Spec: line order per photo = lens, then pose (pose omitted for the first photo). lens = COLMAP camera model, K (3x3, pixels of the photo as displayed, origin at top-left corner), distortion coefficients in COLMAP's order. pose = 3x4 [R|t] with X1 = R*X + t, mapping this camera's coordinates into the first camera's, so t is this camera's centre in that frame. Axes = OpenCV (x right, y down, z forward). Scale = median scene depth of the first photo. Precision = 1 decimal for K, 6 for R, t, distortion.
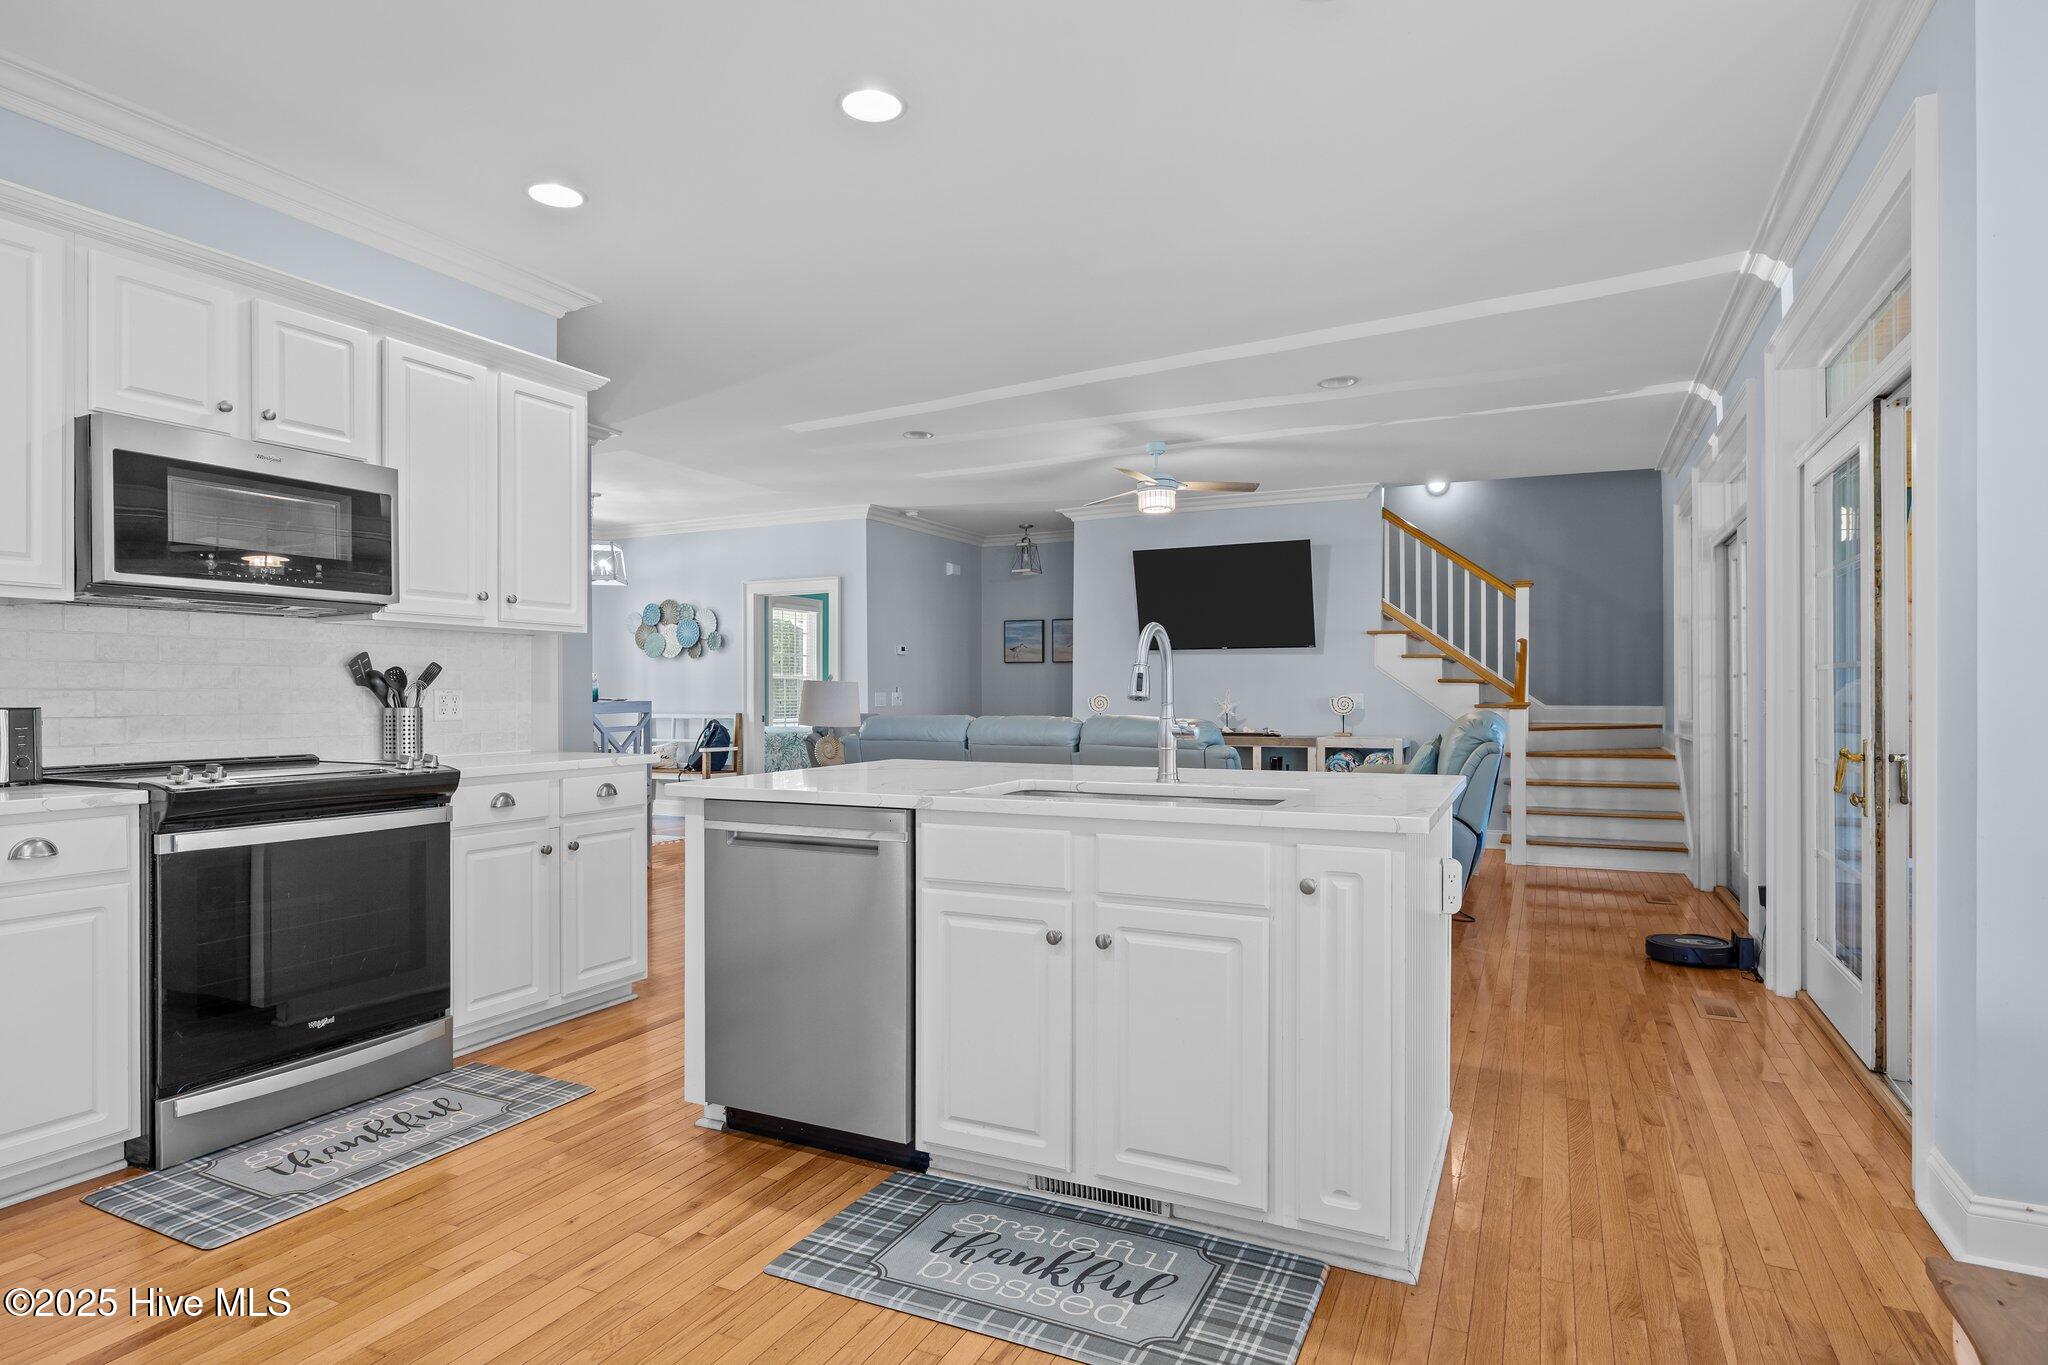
lens RADIAL K [[1081.7, 0, 1024.3], [0, 1081.7, 697.4], [0, 0, 1]] dist [0.001664, 0.000318]
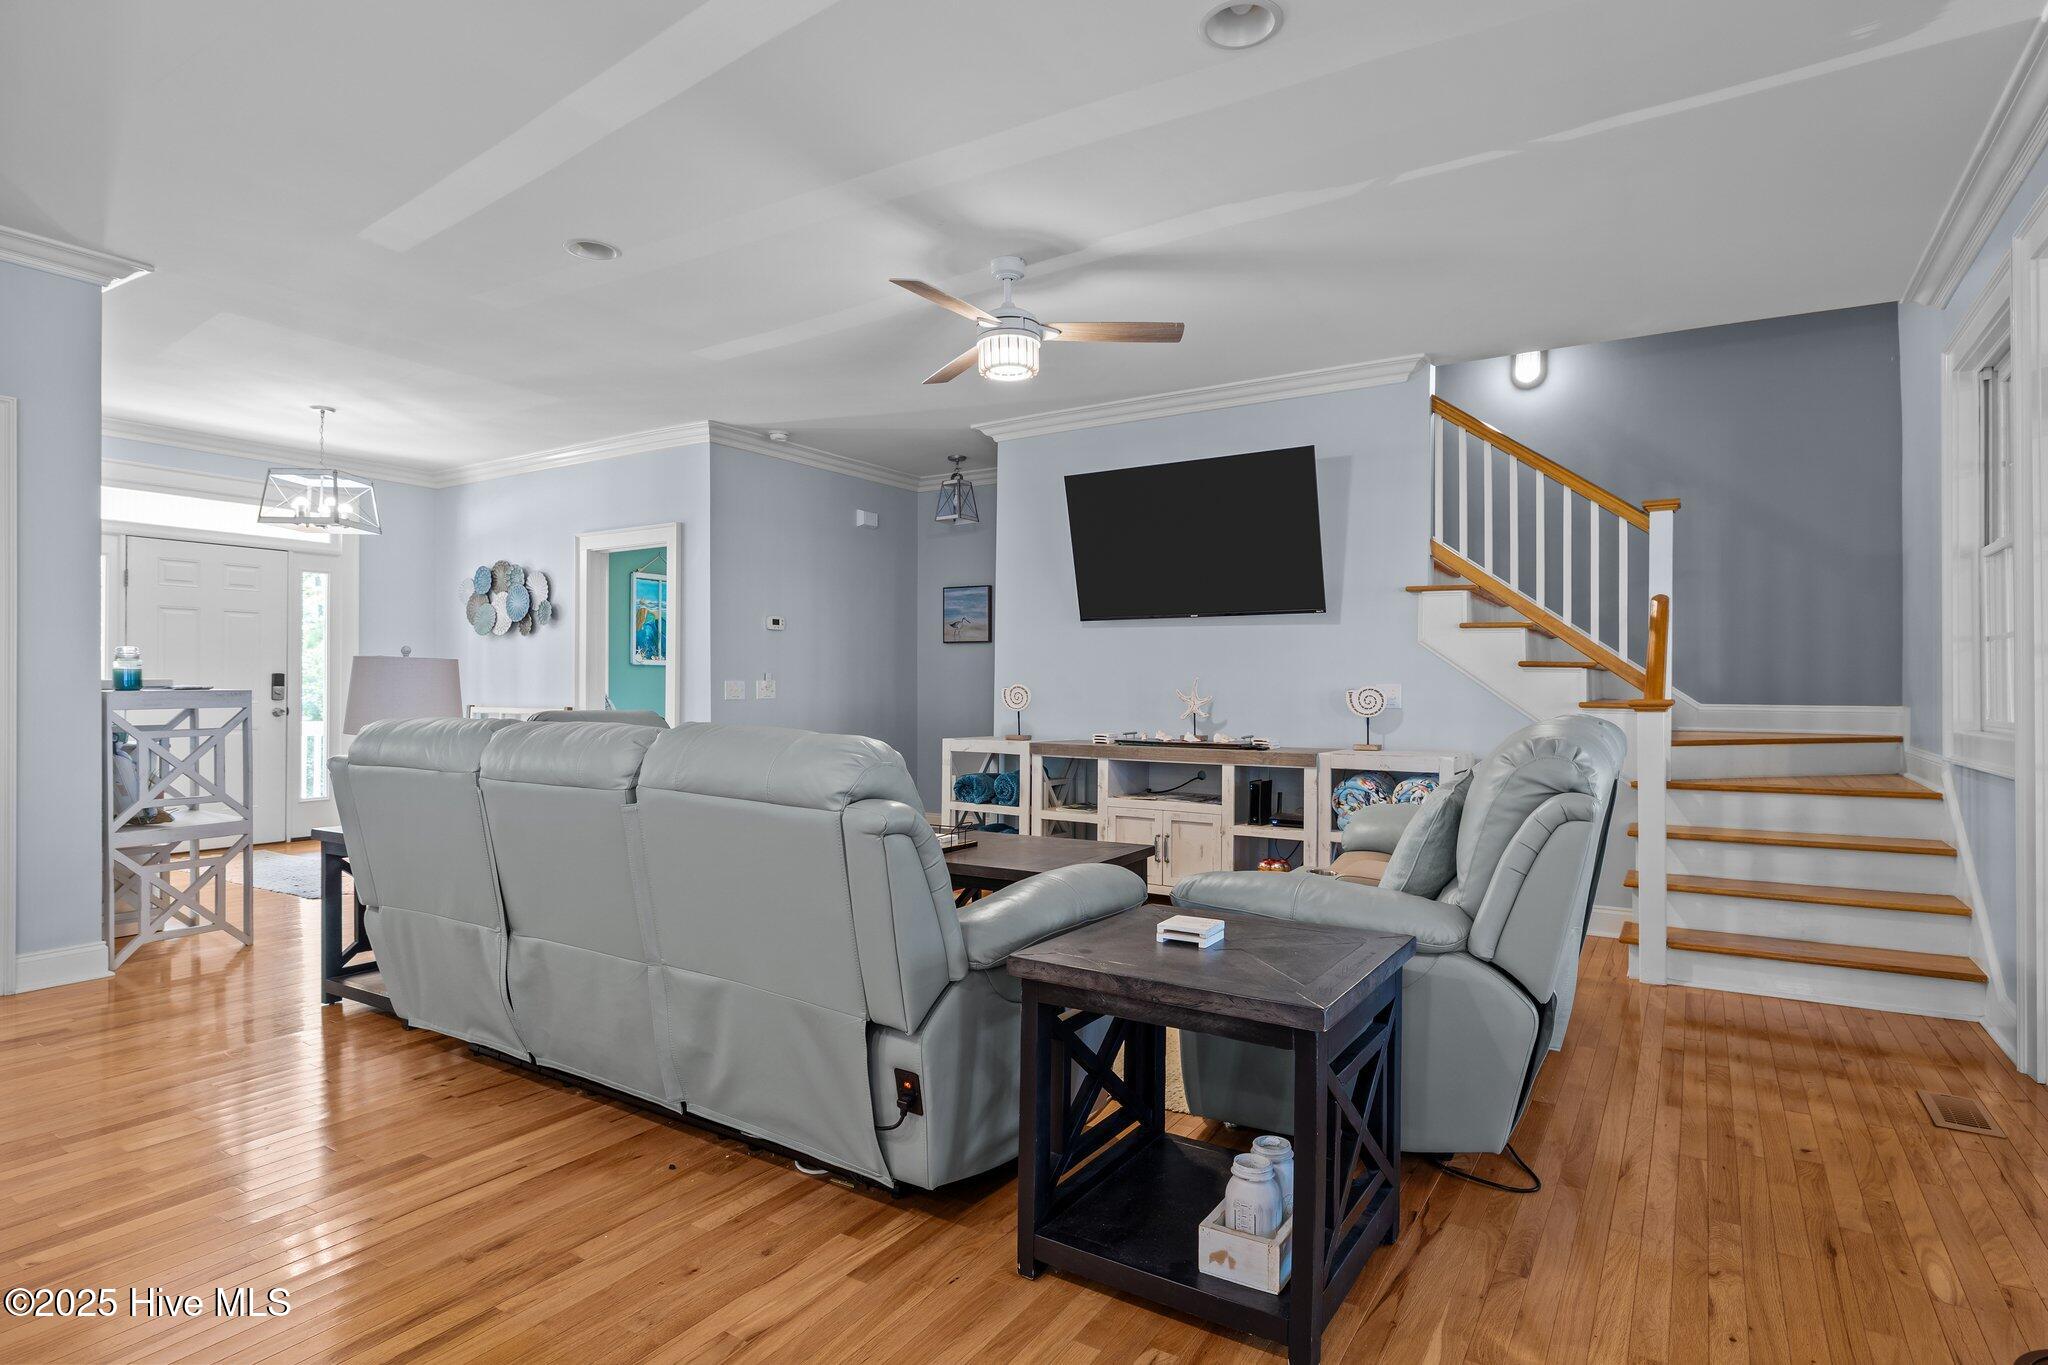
lens RADIAL K [[1066.8, 0, 1024.0], [0, 1066.8, 682.5], [0, 0, 1]] dist [-0.002036, -0.000392]
pose [[0.993528, 0.003997, -0.113521, 0.166826], [-0.004701, 0.999971, -0.005935, 0.000426], [0.113494, 0.006430, 0.993518, 0.351971]]
